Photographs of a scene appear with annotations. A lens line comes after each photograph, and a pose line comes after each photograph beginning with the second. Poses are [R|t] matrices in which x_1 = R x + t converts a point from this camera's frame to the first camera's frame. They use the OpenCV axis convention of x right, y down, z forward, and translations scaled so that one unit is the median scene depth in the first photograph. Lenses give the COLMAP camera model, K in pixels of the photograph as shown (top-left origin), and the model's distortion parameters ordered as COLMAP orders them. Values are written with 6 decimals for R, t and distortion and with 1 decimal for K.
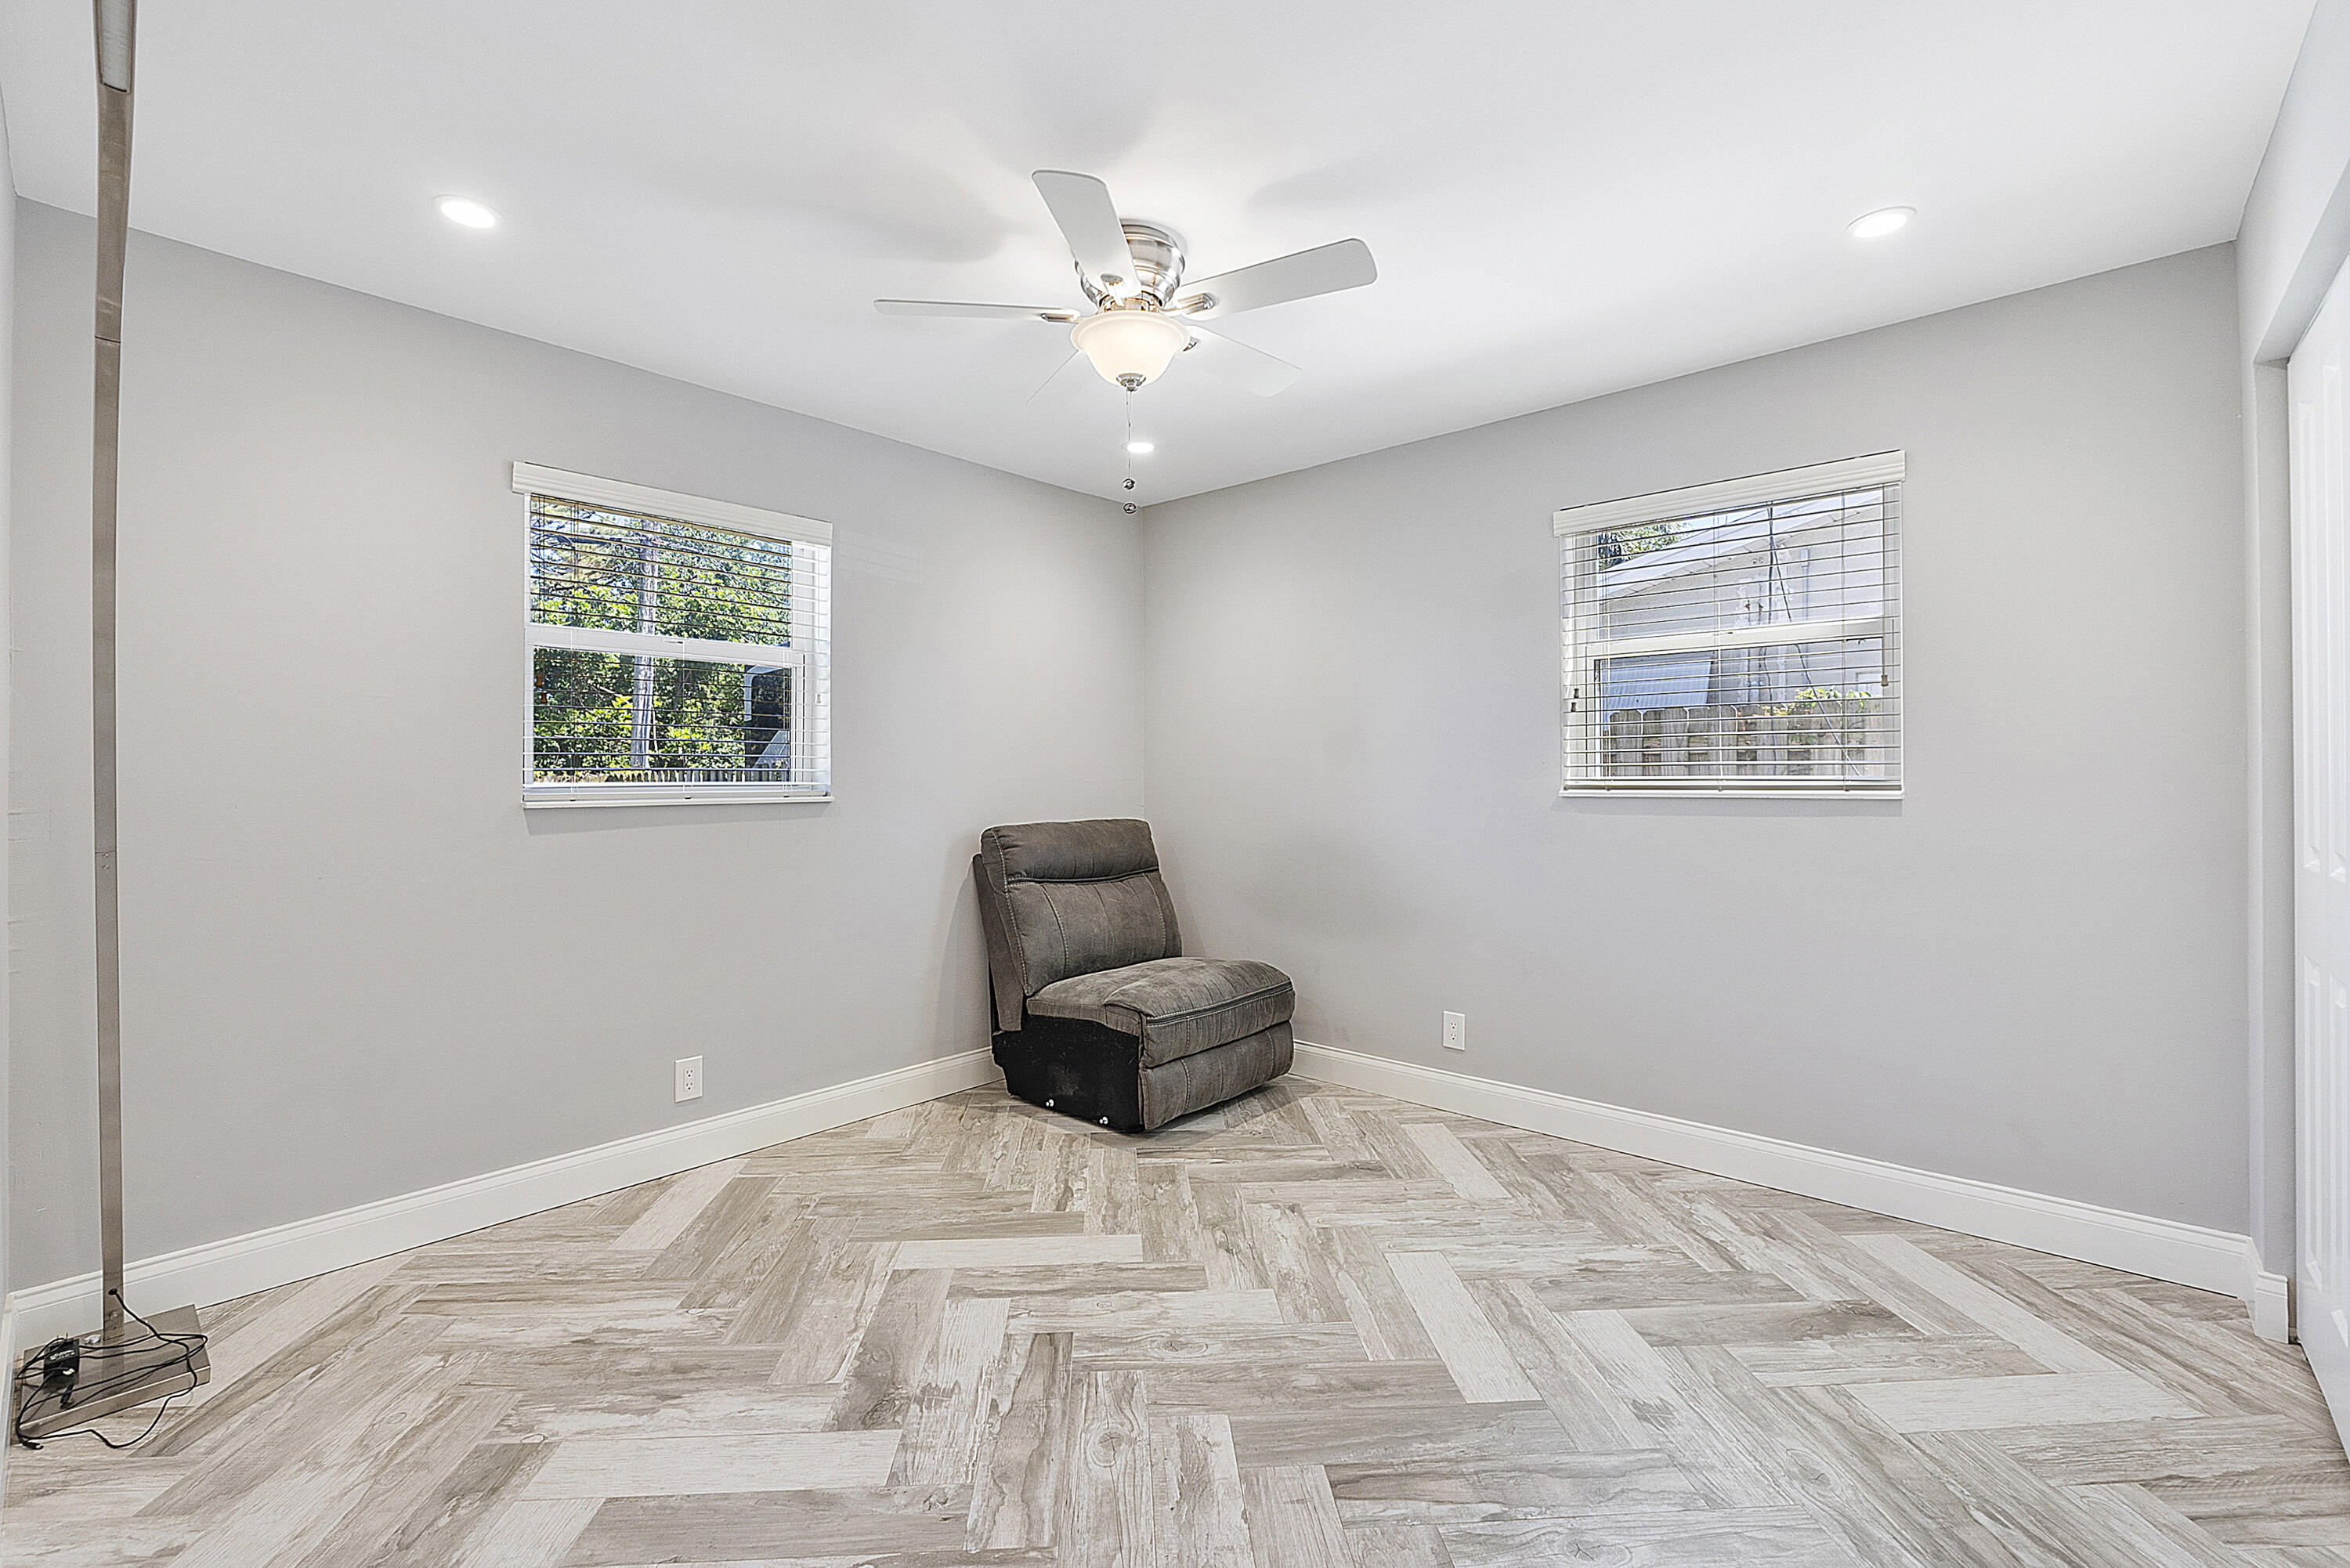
lens RADIAL K [[1006.0, 0, 1169.4], [0, 1006.0, 778.7], [0, 0, 1]] dist [-0.000438, -0.000070]
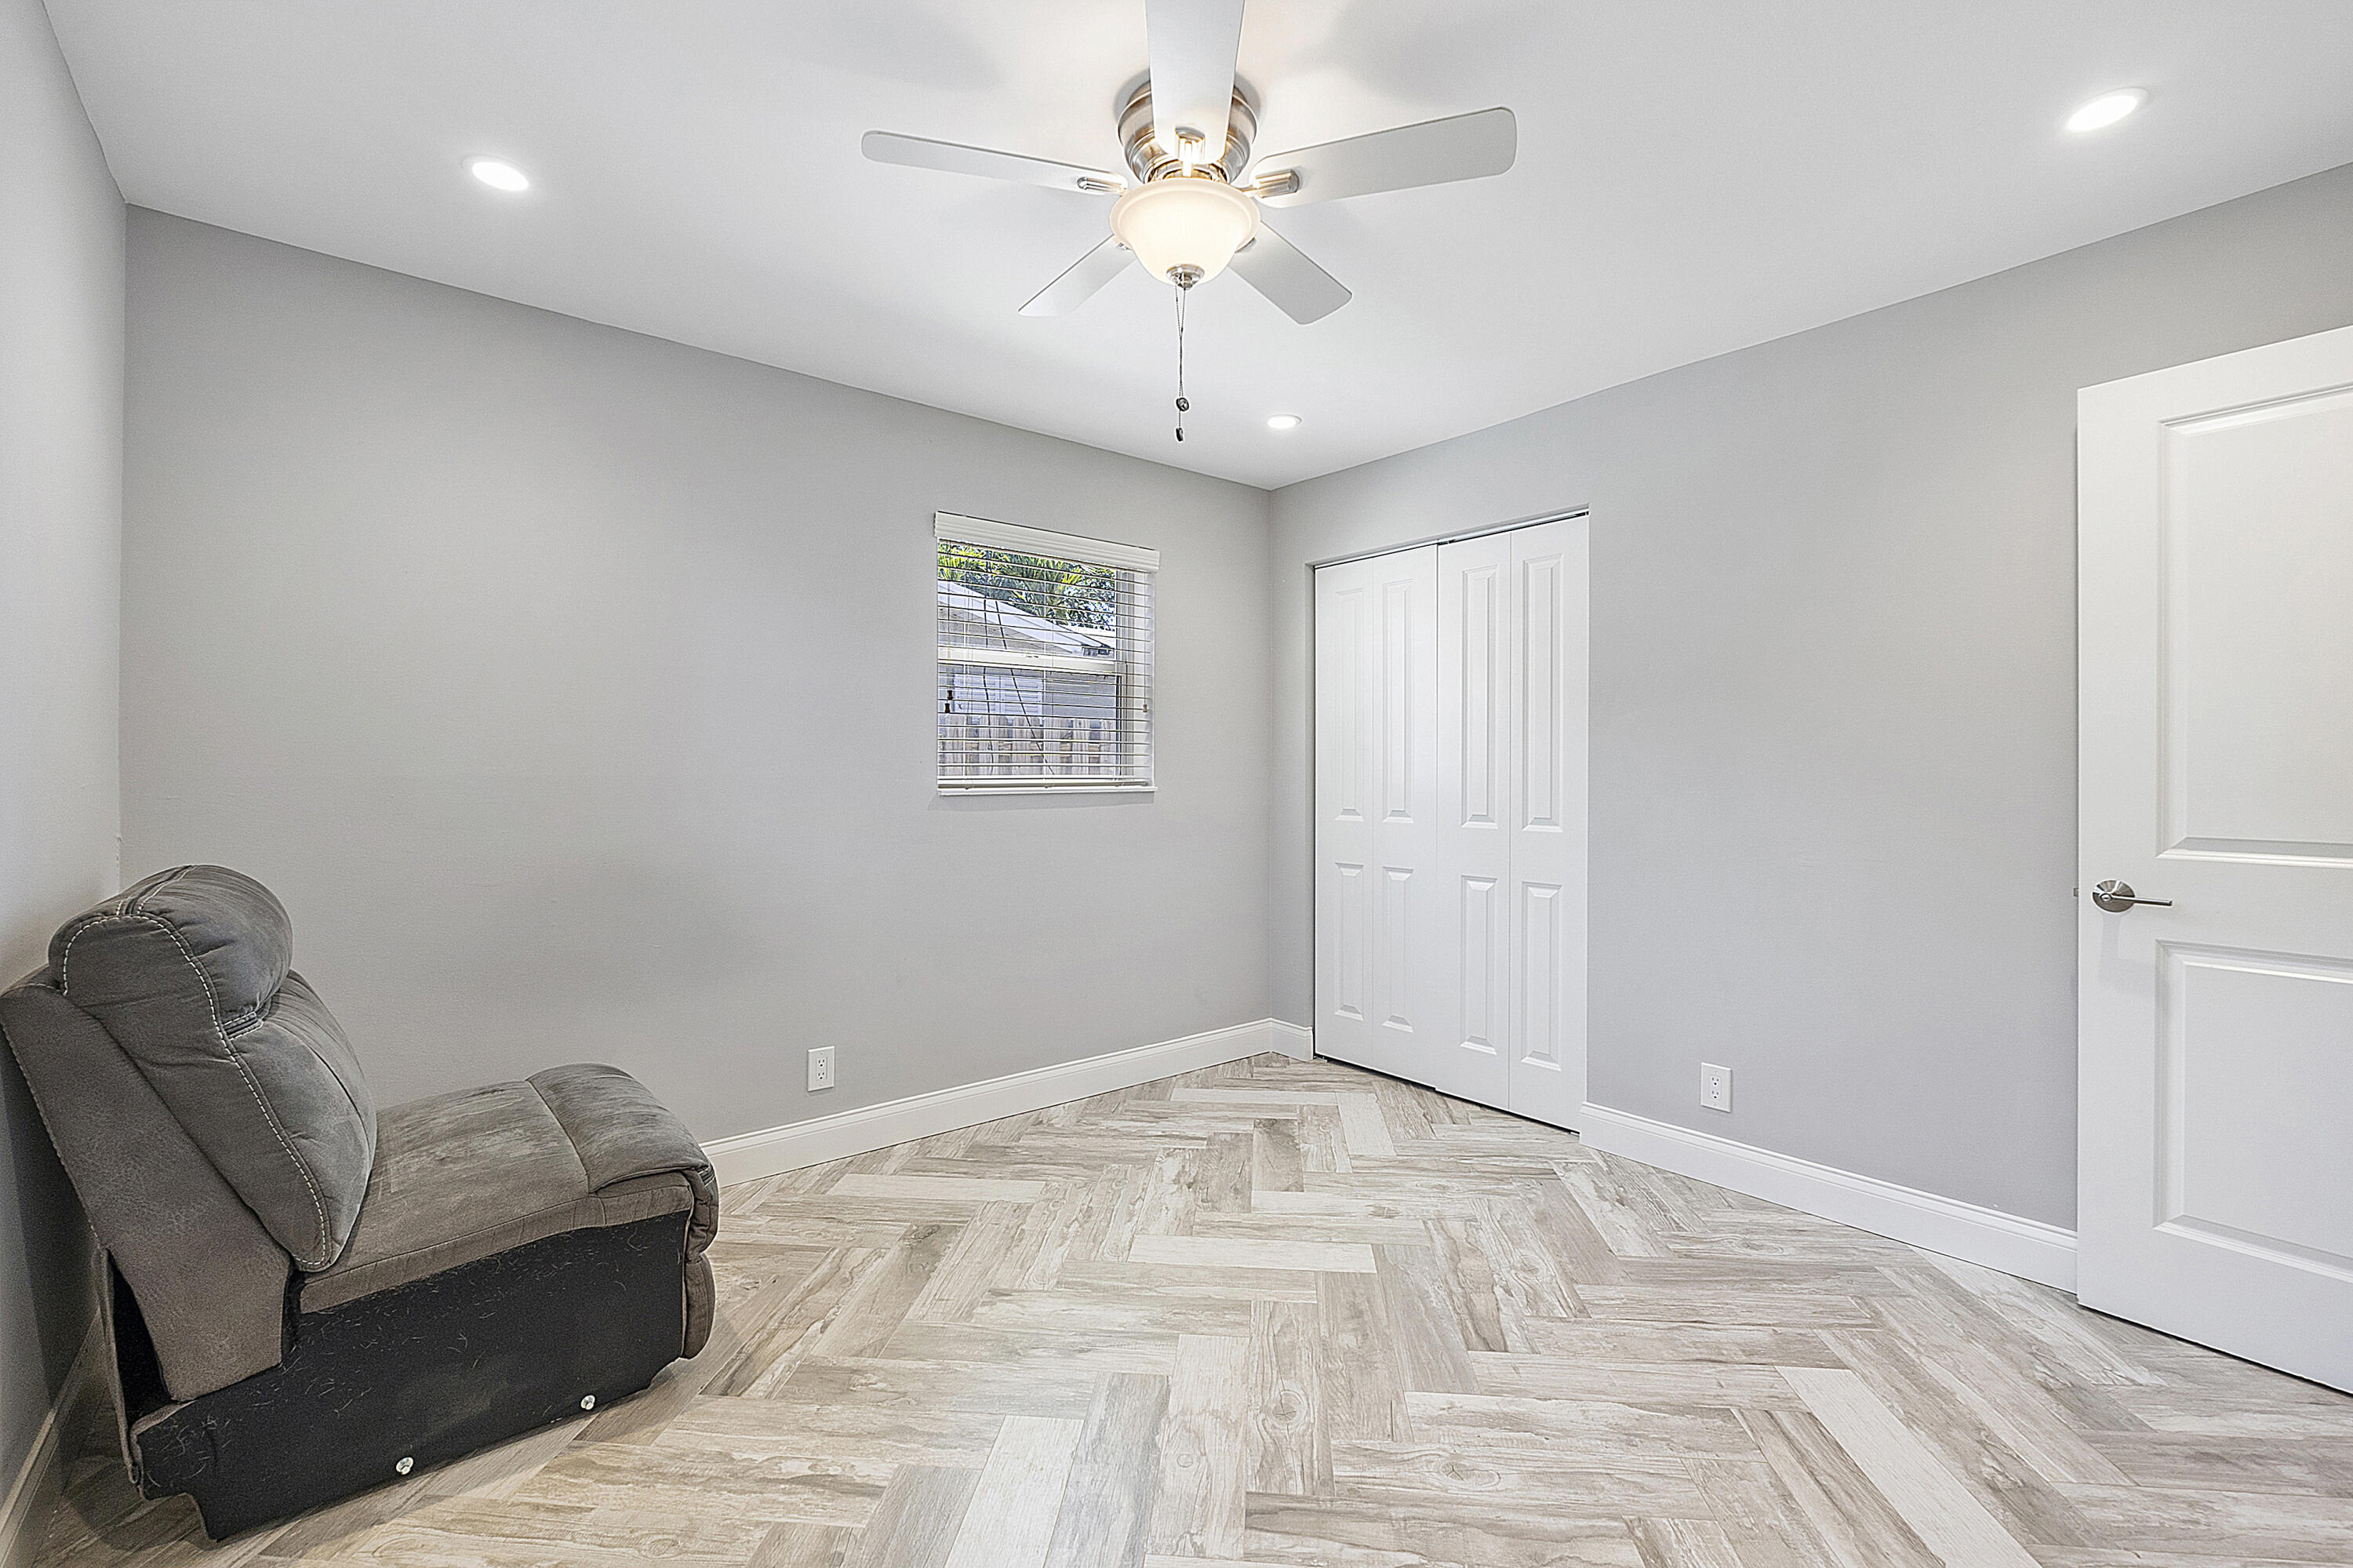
lens RADIAL K [[1007.4, 0, 1170.9], [0, 1007.4, 778.7], [0, 0, 1]] dist [-0.000438, -0.000070]
pose [[0.147023, -0.002648, 0.989129, -0.693848], [0.000788, 0.999996, 0.002560, -0.001254], [-0.989133, 0.000403, 0.147025, 0.751446]]
